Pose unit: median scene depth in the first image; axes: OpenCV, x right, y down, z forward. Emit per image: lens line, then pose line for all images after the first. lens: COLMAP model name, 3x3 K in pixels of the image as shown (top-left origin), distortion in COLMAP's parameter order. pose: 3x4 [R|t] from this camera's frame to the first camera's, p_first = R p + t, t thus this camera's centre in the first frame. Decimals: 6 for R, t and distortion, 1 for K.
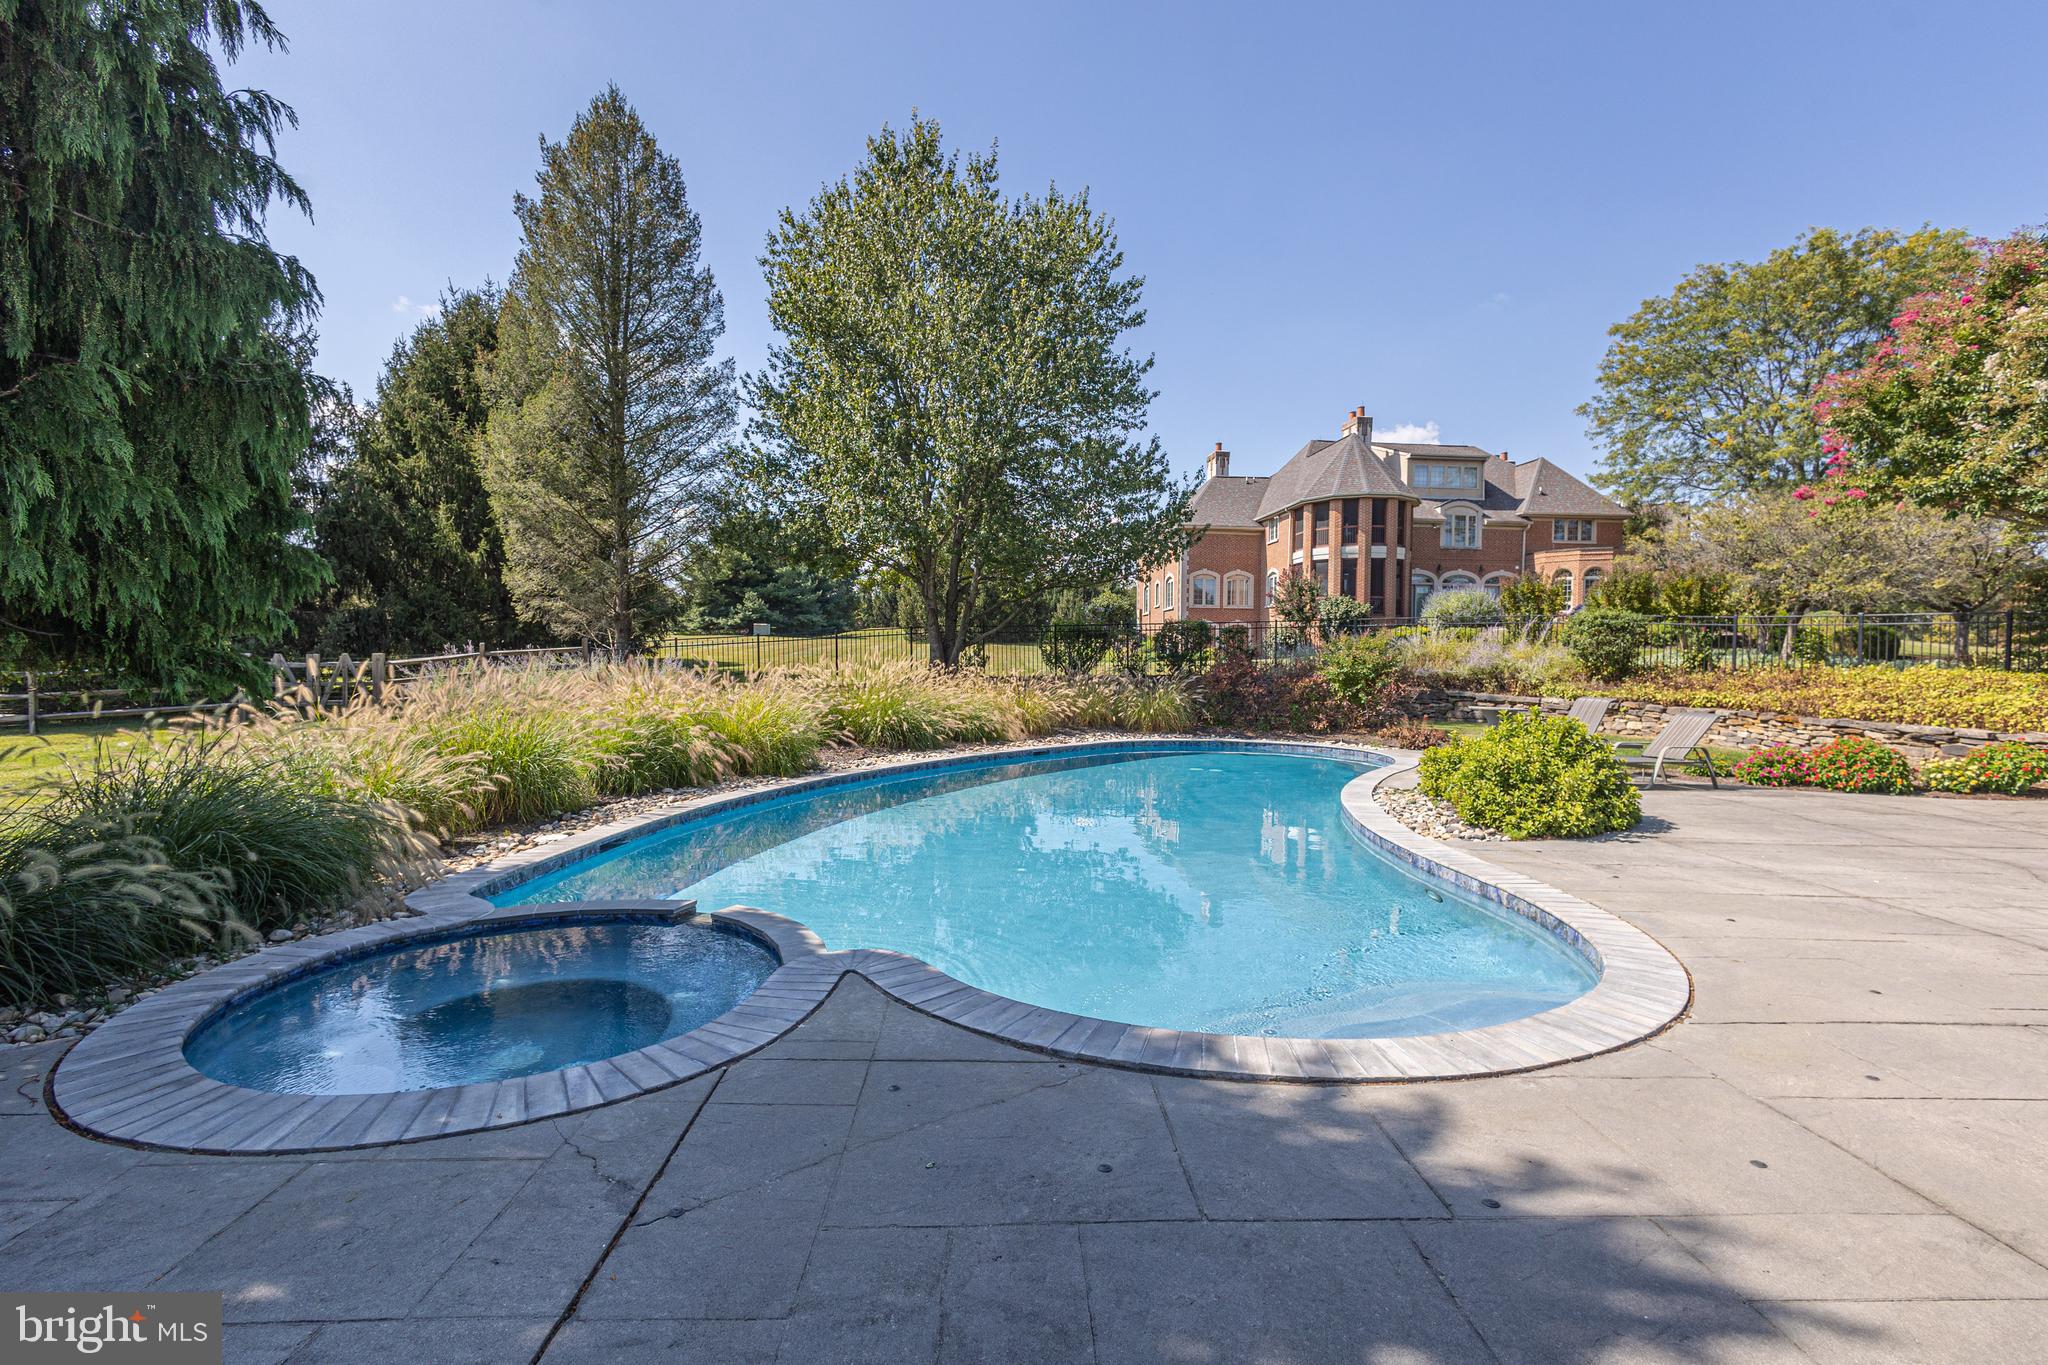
lens RADIAL K [[925.3, 0, 1026.2], [0, 925.3, 717.1], [0, 0, 1]] dist [0.012517, -0.000513]
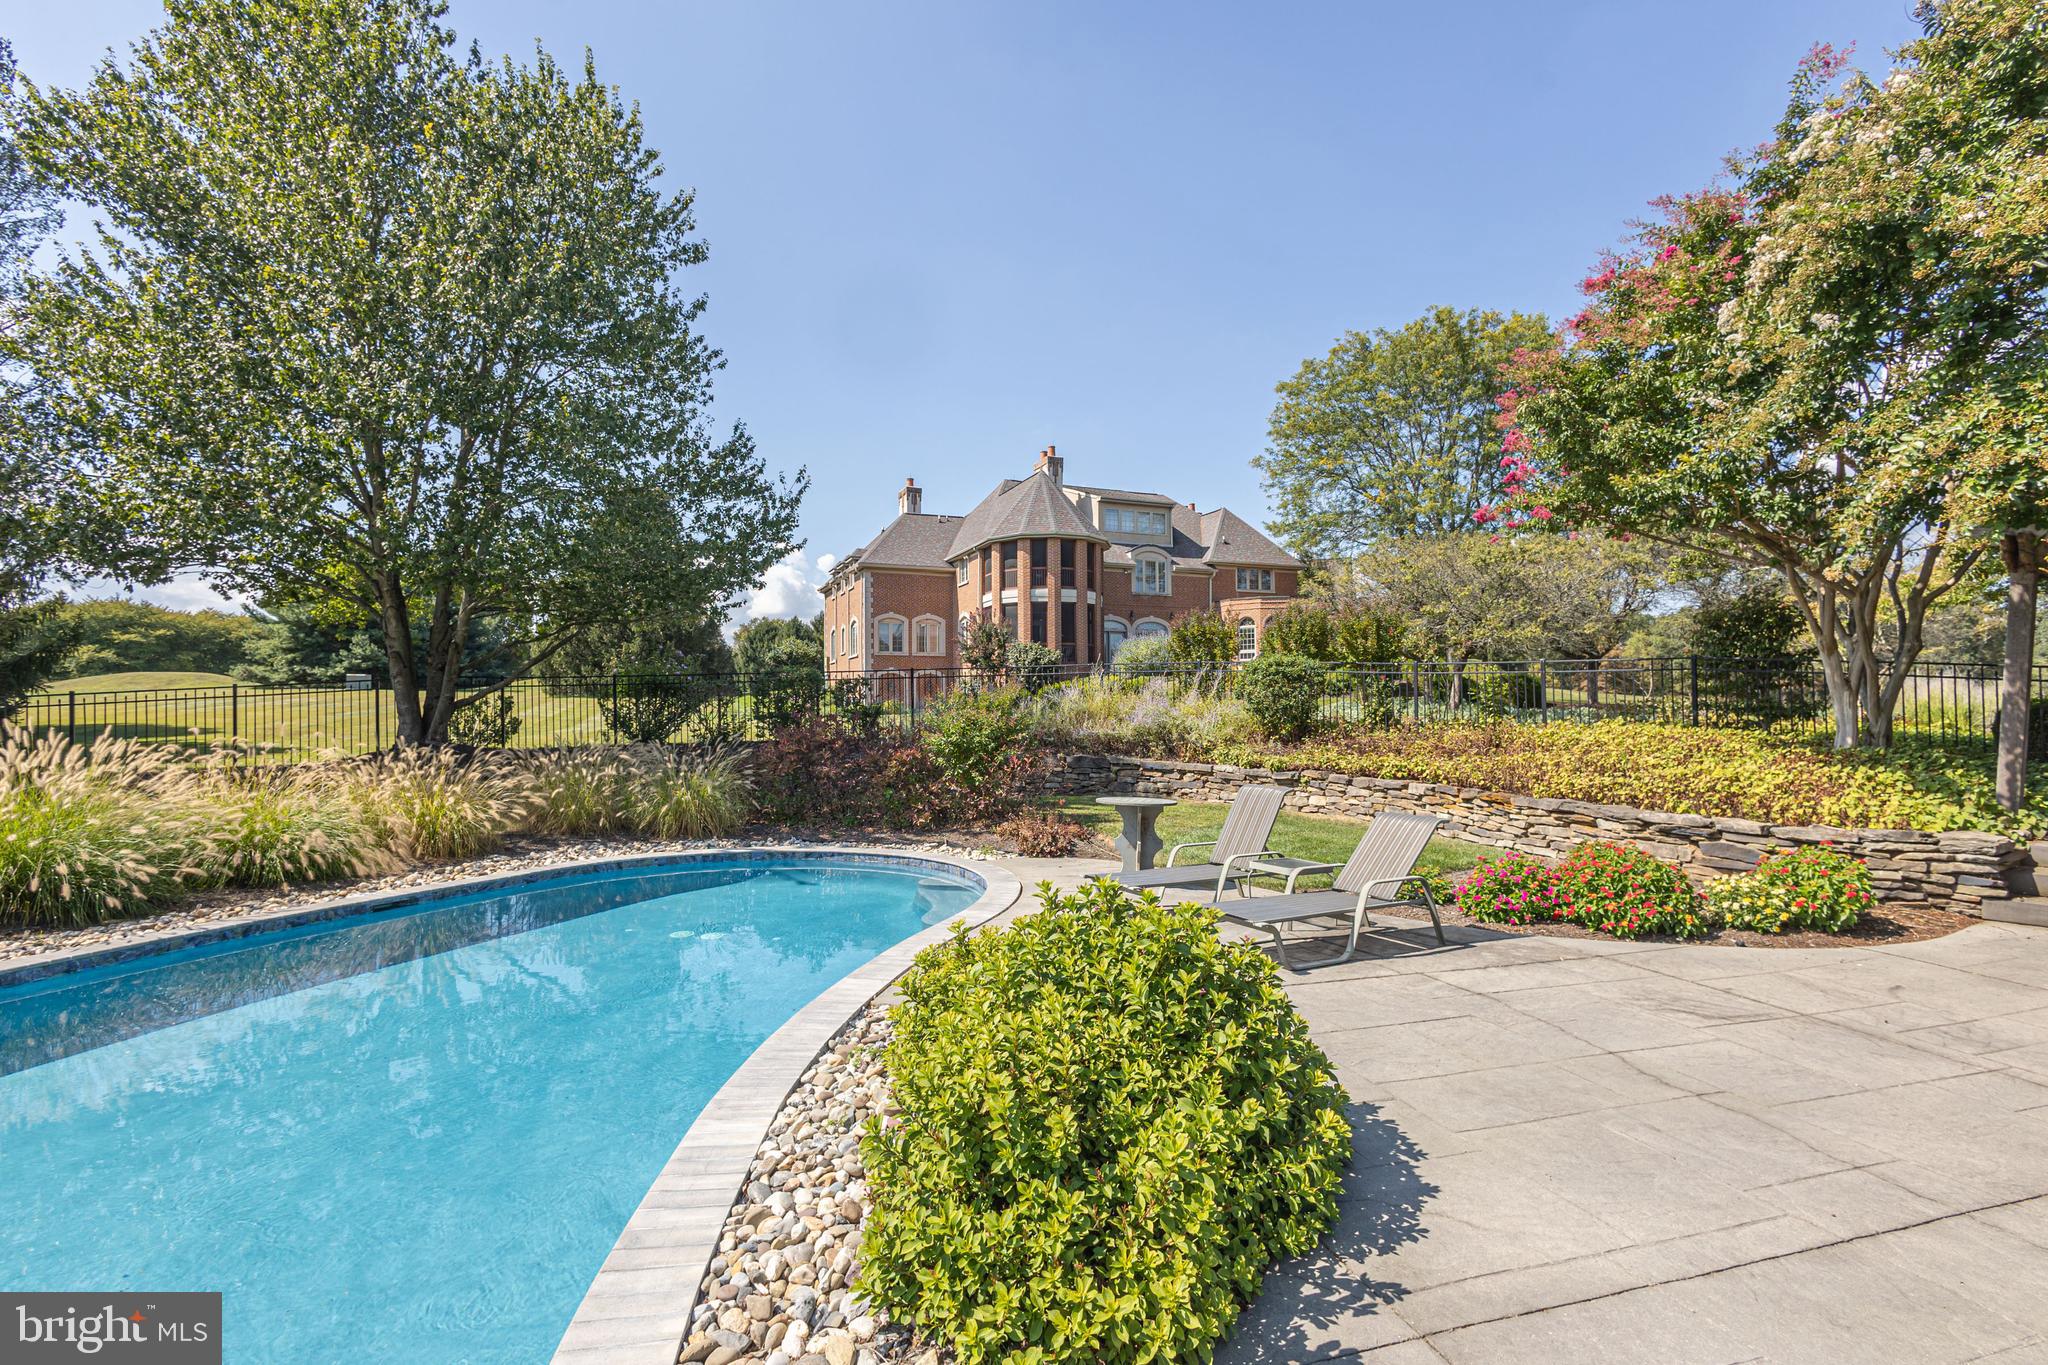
lens RADIAL K [[925.3, 0, 1026.2], [0, 925.3, 717.1], [0, 0, 1]] dist [0.012517, -0.000513]
pose [[0.961411, -0.016496, 0.274620, 0.130895], [0.031006, 0.998338, -0.048579, -0.019948], [-0.273362, 0.055219, 0.960325, 0.200622]]
